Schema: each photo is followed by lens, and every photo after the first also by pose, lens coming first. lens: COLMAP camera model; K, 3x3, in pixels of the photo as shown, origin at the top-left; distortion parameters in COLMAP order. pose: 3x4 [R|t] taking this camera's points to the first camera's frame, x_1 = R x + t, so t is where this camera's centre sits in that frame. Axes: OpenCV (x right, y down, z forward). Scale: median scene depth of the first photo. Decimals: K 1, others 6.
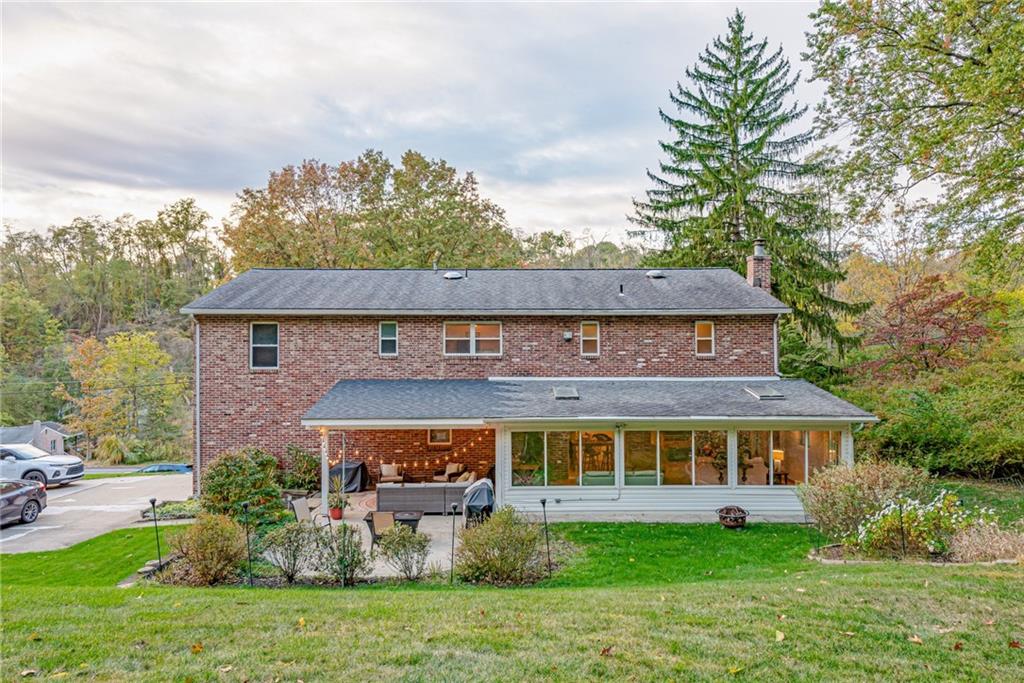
lens RADIAL K [[710.6, 0, 512.1], [0, 710.6, 343.8], [0, 0, 1]] dist [0.007602, 0.000797]
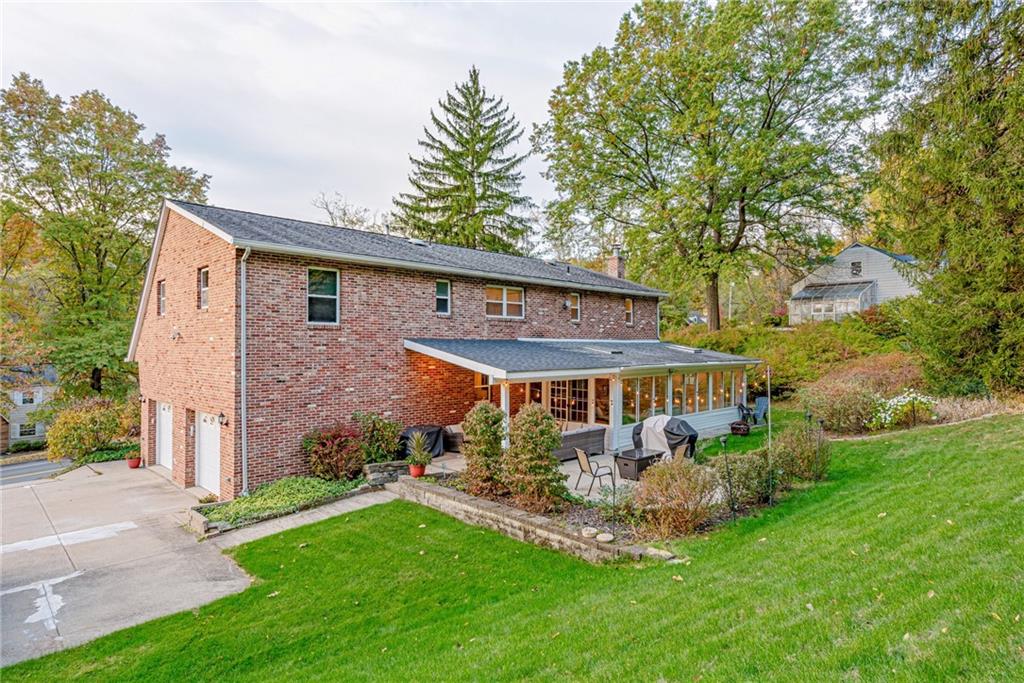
lens RADIAL K [[587.9, 0, 512.1], [0, 587.9, 341.8], [0, 0, 1]] dist [-0.000412, -0.000202]
pose [[0.699327, 0.009310, 0.714741, -0.684236], [-0.008962, 0.999951, -0.004256, 0.056463], [-0.714745, -0.003429, 0.699376, 0.369553]]
